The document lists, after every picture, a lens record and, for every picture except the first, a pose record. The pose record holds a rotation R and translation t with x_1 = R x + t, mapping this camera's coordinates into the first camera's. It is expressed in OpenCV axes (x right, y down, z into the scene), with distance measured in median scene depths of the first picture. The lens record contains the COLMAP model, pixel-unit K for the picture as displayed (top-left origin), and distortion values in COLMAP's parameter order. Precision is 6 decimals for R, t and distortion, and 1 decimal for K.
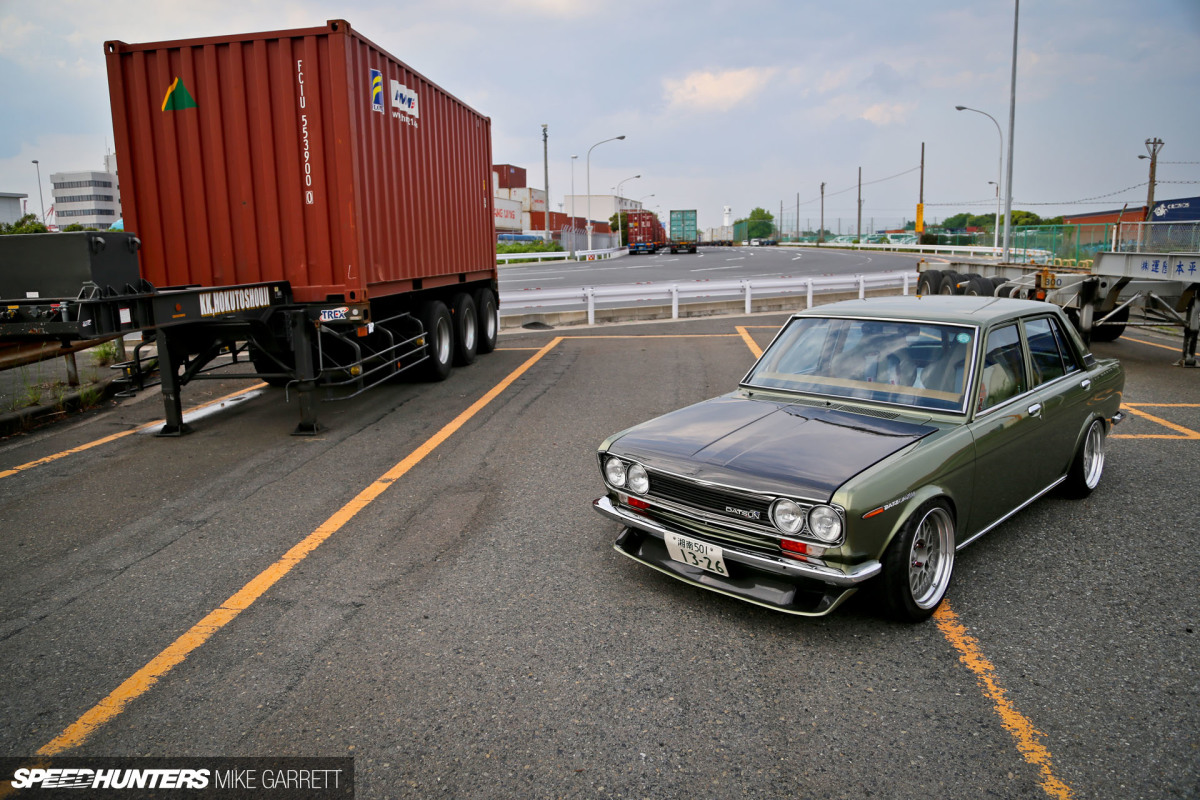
lens RADIAL K [[852.5, 0, 602.2], [0, 852.5, 396.4], [0, 0, 1]] dist [-0.110728, 0.047001]
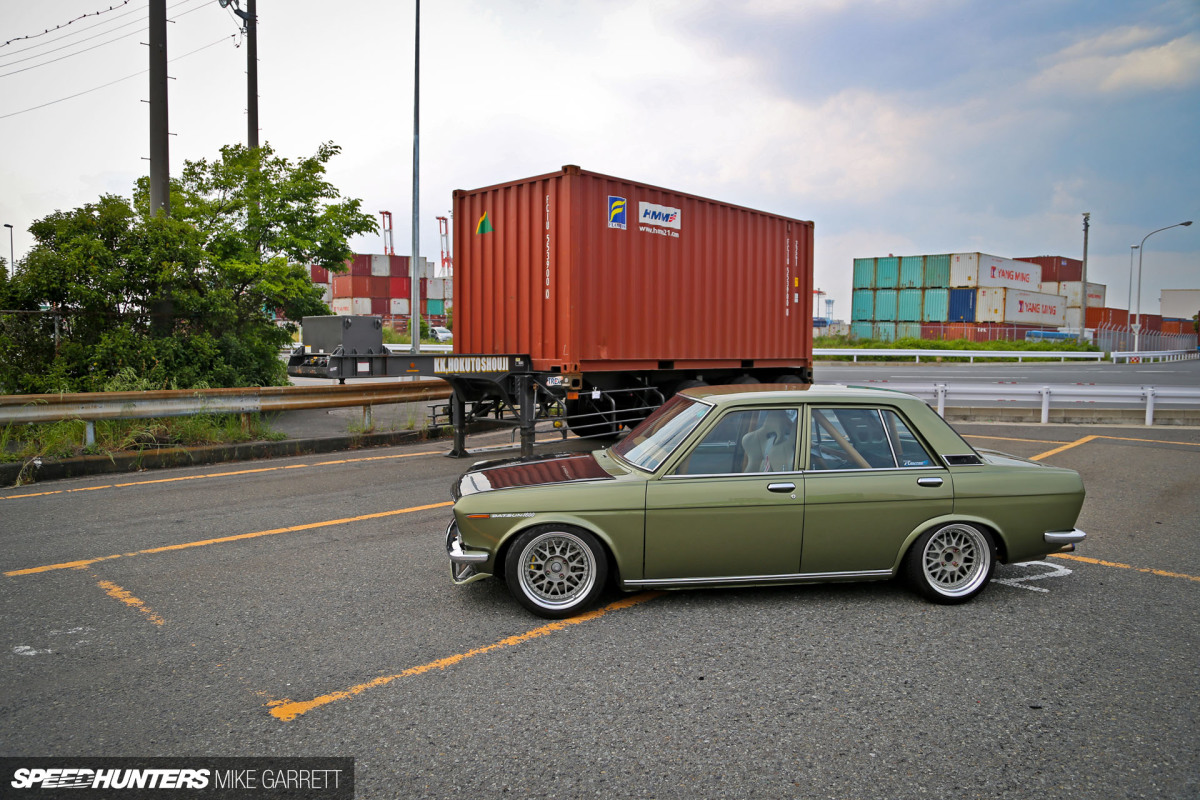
lens RADIAL K [[852.5, 0, 579.6], [0, 852.5, 396.7], [0, 0, 1]] dist [-0.110728, 0.047001]
pose [[0.775426, 0.069218, -0.627633, 0.556997], [-0.135130, 0.989137, -0.057864, -0.000638], [0.616810, 0.129681, 0.776356, -0.016435]]
